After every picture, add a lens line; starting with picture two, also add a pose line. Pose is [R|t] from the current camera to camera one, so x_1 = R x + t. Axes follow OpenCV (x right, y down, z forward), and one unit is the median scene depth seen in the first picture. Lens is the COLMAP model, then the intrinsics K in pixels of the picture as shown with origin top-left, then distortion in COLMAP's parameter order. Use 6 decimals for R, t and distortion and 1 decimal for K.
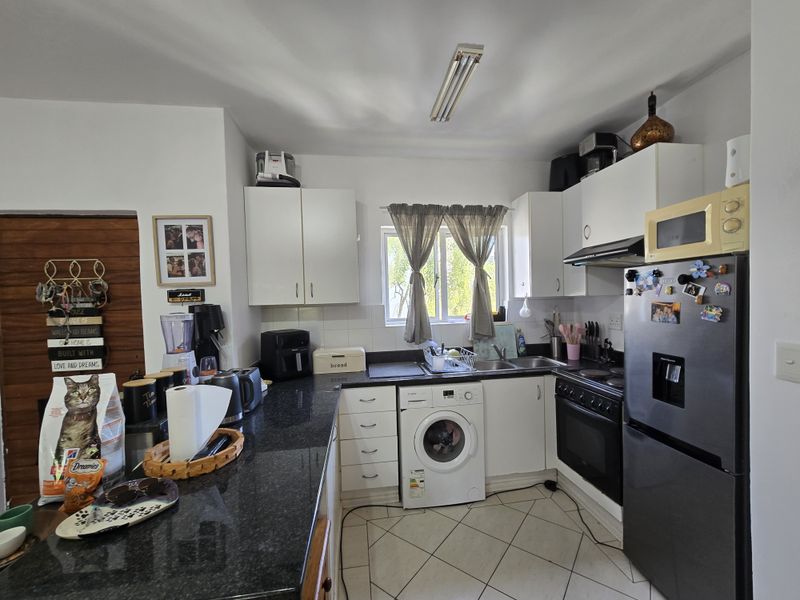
lens RADIAL K [[328.4, 0, 410.1], [0, 328.4, 300.6], [0, 0, 1]] dist [0.000297, -0.000020]
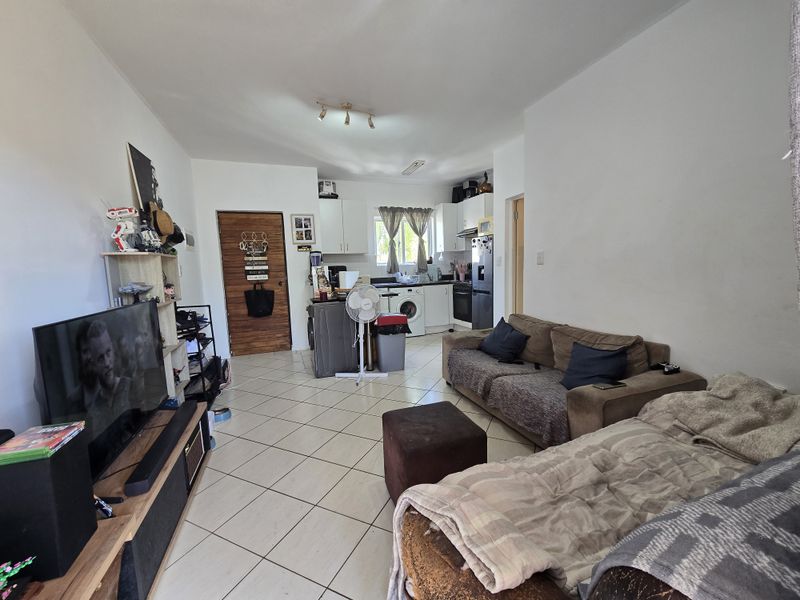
lens RADIAL K [[328.4, 0, 410.1], [0, 328.4, 300.6], [0, 0, 1]] dist [0.000297, -0.000020]
pose [[0.976504, -0.028663, 0.213585, -0.394139], [0.009776, 0.995987, 0.088967, 0.141560], [-0.215277, -0.084789, 0.972865, -1.333879]]
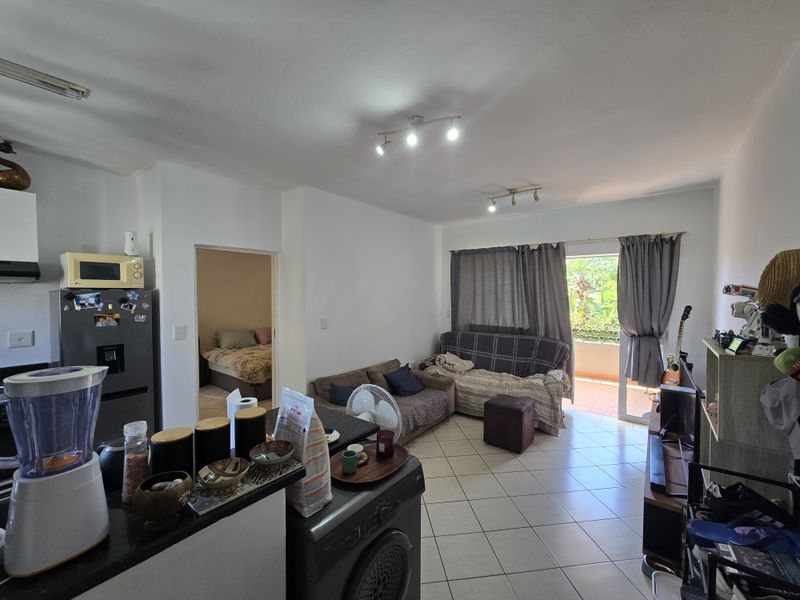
lens RADIAL K [[328.4, 0, 410.1], [0, 328.4, 300.6], [0, 0, 1]] dist [0.000297, -0.000020]
pose [[-0.700664, 0.005325, 0.713471, -0.982423], [0.023459, 0.999603, 0.015577, -0.034574], [-0.713105, 0.027652, -0.700511, 0.712551]]
